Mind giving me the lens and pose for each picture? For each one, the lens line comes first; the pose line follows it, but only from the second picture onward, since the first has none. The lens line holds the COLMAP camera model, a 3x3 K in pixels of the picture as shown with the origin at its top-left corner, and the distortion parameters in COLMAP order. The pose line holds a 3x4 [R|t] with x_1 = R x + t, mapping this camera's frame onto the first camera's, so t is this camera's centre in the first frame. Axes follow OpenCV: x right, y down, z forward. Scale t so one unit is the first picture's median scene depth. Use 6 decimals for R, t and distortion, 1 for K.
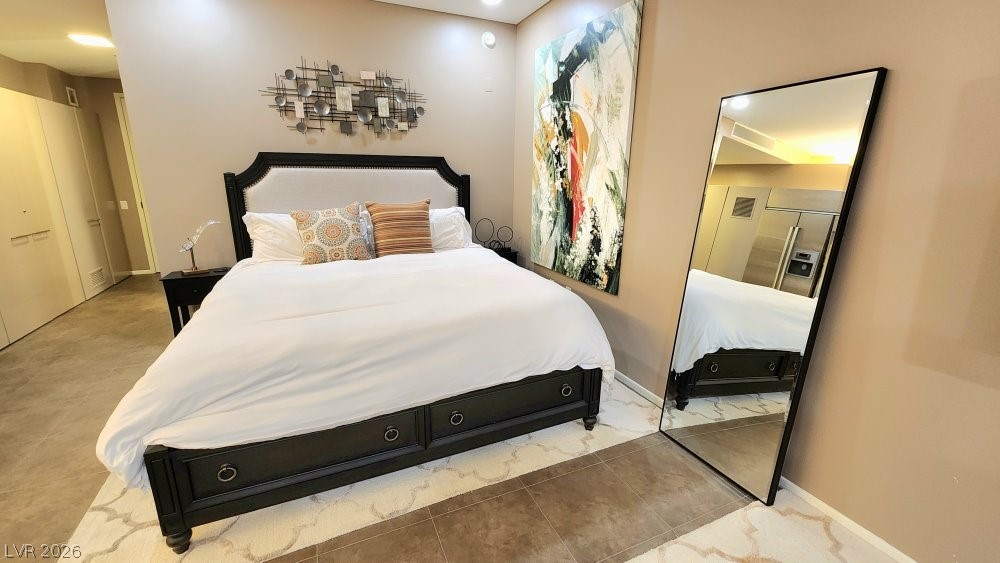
lens RADIAL K [[410.5, 0, 496.5], [0, 410.5, 280.4], [0, 0, 1]] dist [-0.000432, 0.000011]
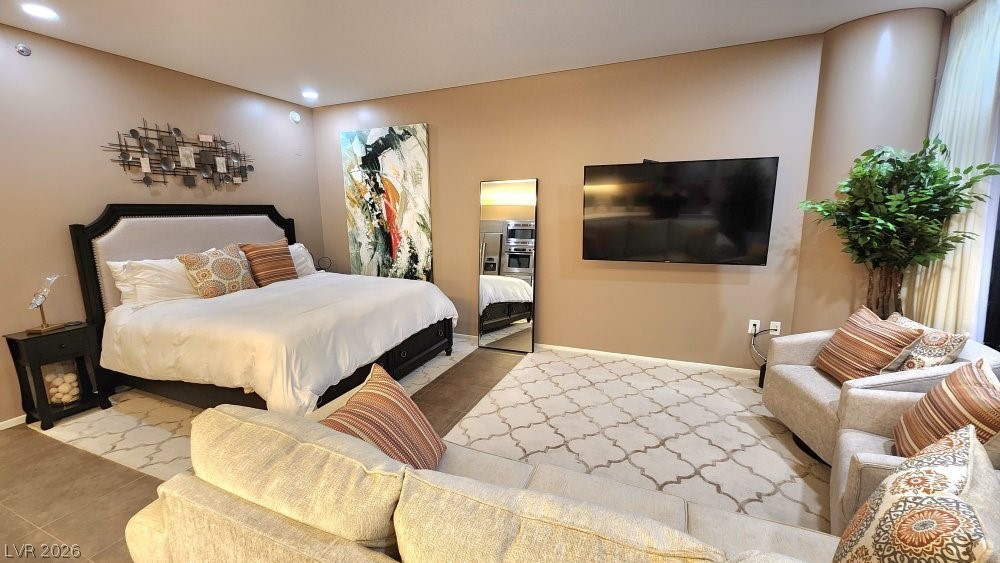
lens RADIAL K [[410.5, 0, 496.5], [0, 410.5, 280.4], [0, 0, 1]] dist [-0.000432, 0.000011]
pose [[0.730985, -0.131901, 0.669524, -0.573384], [0.186791, 0.982344, -0.010409, 0.069919], [-0.656330, 0.132670, 0.742718, -0.381008]]
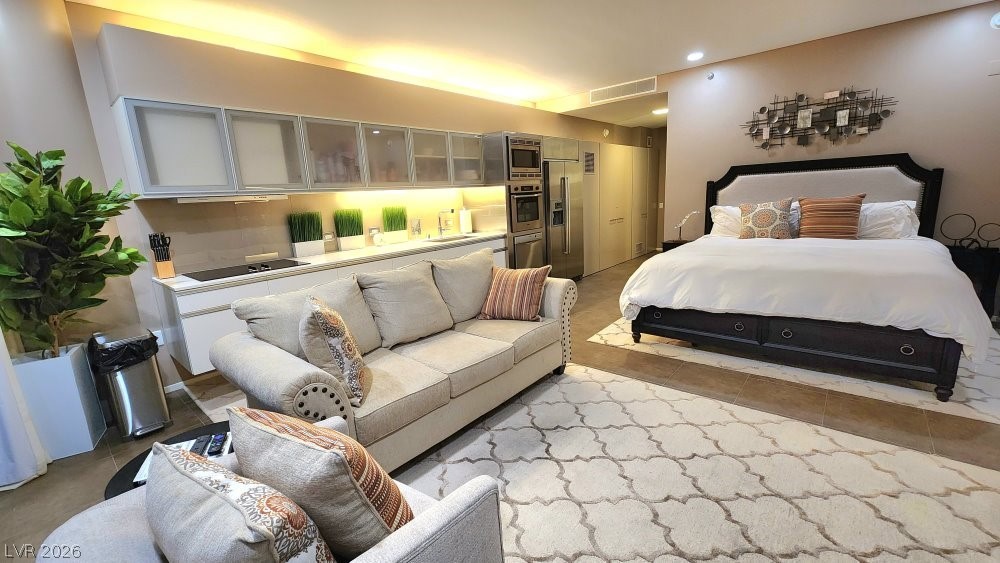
lens RADIAL K [[410.5, 0, 496.5], [0, 410.5, 280.4], [0, 0, 1]] dist [-0.000432, 0.000011]
pose [[0.428506, 0.154541, -0.890225, 0.461642], [-0.170290, 0.981420, 0.088403, 0.114979], [0.887347, 0.113715, 0.446861, -0.399997]]
